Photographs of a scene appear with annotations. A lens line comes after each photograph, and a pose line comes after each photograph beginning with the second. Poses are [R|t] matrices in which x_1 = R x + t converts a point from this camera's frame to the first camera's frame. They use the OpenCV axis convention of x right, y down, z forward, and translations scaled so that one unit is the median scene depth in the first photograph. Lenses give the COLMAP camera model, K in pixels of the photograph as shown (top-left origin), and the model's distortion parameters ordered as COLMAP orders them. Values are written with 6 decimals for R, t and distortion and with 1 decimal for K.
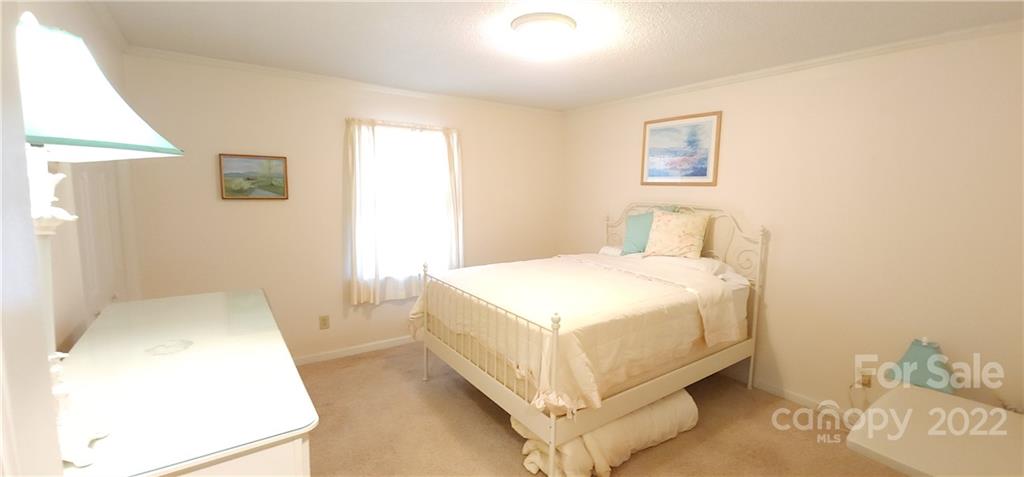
lens RADIAL K [[414.1, 0, 515.4], [0, 414.1, 234.6], [0, 0, 1]] dist [0.017135, -0.012496]
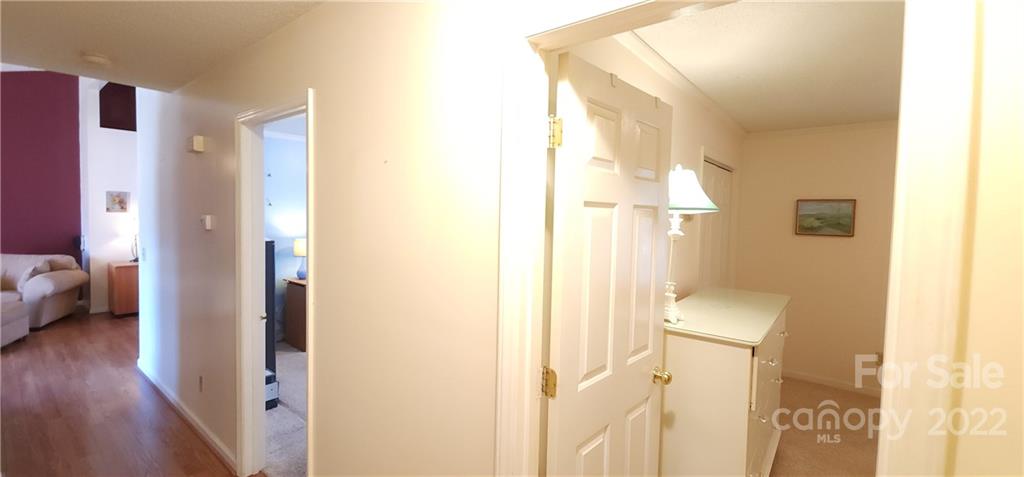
lens RADIAL K [[414.1, 0, 515.4], [0, 414.1, 234.6], [0, 0, 1]] dist [0.017135, -0.012496]
pose [[0.279660, 0.036626, -0.959400, 0.289365], [-0.123587, 0.992332, 0.001858, 0.021099], [0.952112, 0.118049, 0.282042, -0.192831]]
